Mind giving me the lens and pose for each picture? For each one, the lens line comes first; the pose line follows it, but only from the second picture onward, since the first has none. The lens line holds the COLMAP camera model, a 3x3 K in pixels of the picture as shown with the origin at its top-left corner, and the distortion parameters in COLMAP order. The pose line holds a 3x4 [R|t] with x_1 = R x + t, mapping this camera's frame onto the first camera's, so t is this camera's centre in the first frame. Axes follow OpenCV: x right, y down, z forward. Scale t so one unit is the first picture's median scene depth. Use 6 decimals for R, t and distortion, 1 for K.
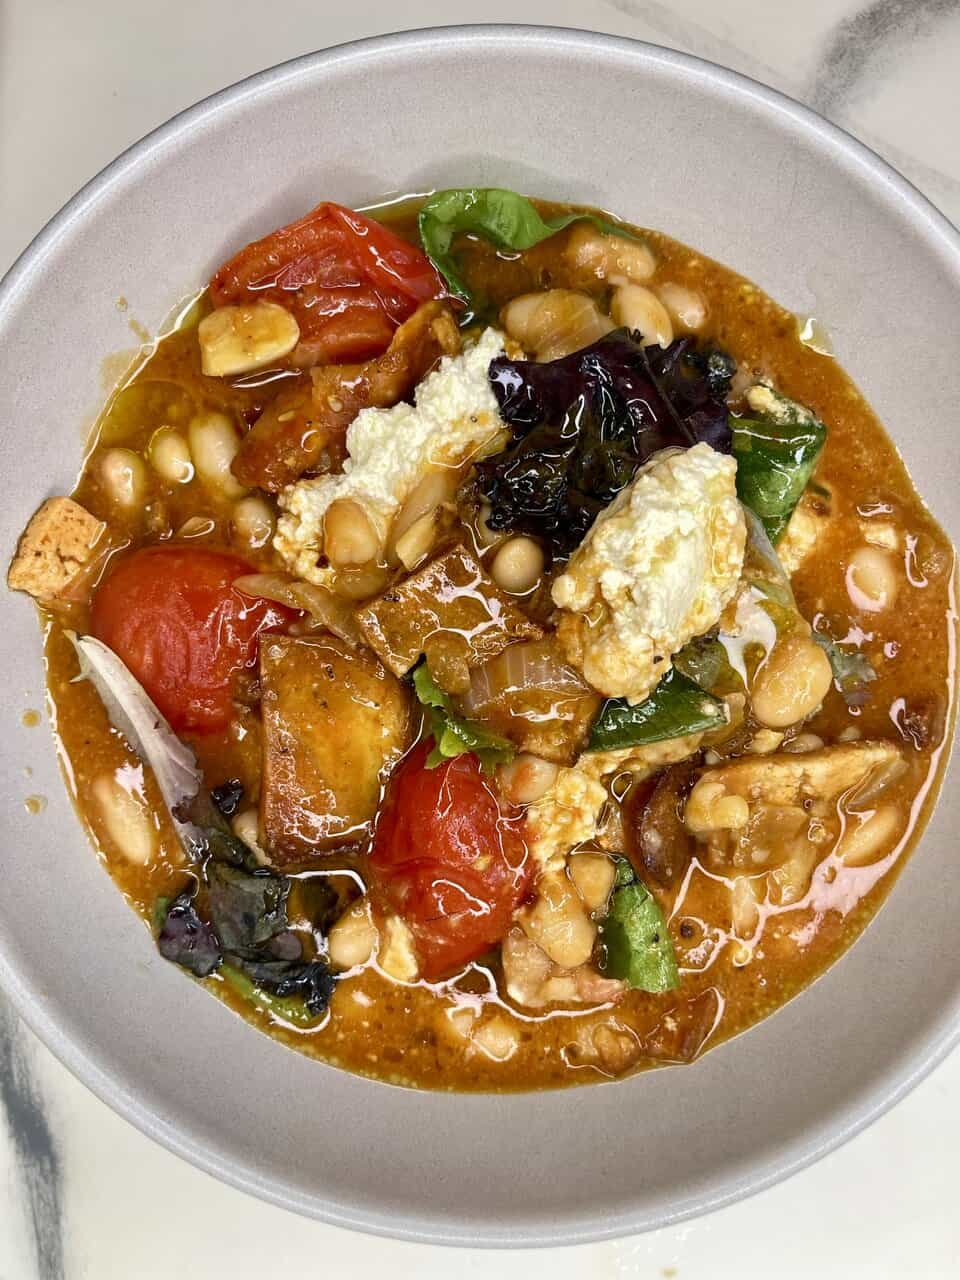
lens RADIAL K [[1002.5, 0, 503.5], [0, 1002.5, 639.6], [0, 0, 1]] dist [0.008027, -0.095666]
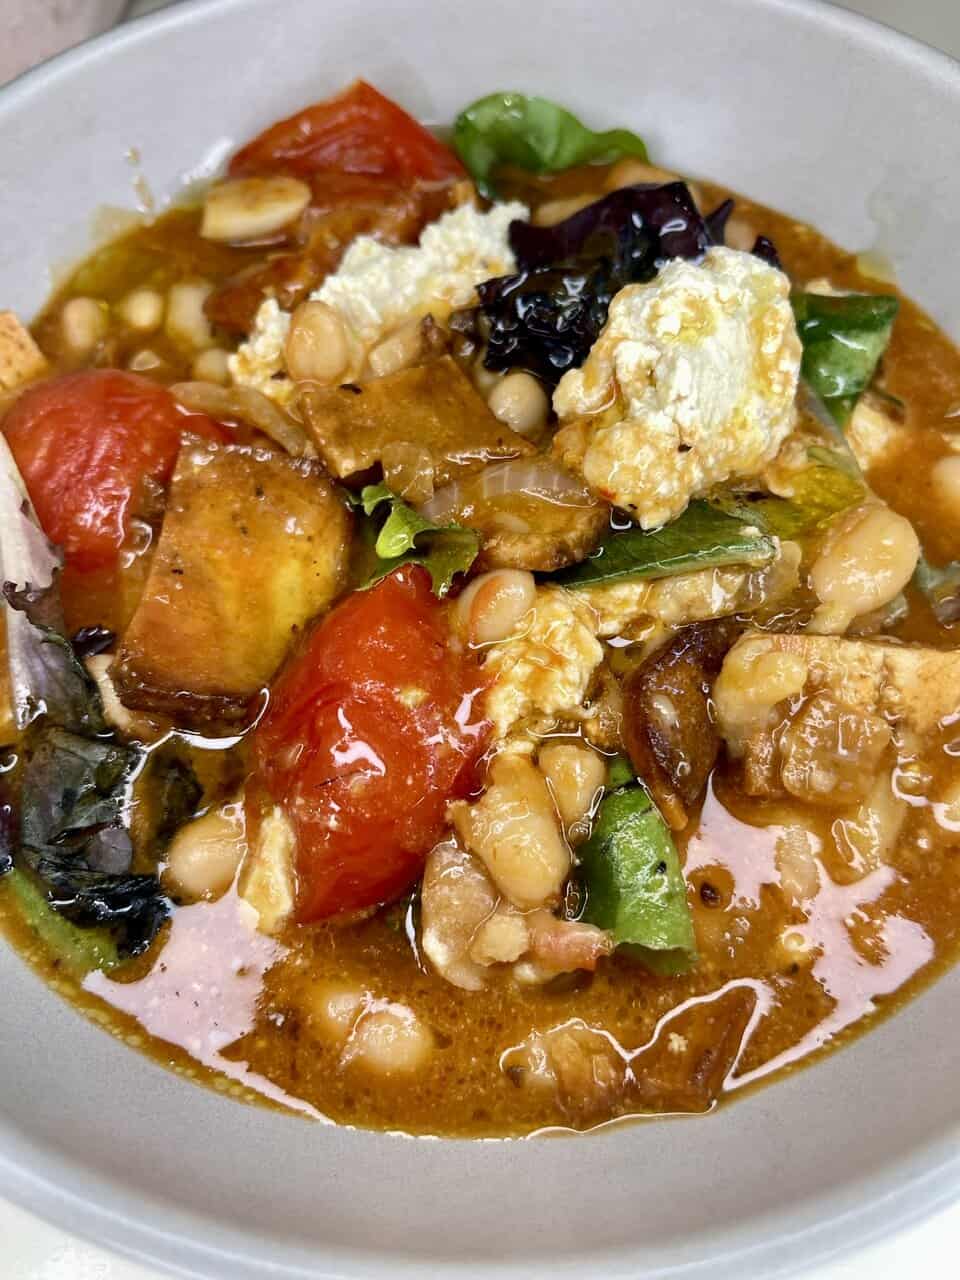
lens RADIAL K [[995.8, 0, 480.0], [0, 995.8, 640.0], [0, 0, 1]] dist [0.009920, -0.086754]
pose [[0.991470, 0.105738, -0.076199, 0.069303], [-0.127615, 0.906368, -0.402755, 0.433899], [0.026478, 0.409043, 0.912131, 0.350133]]
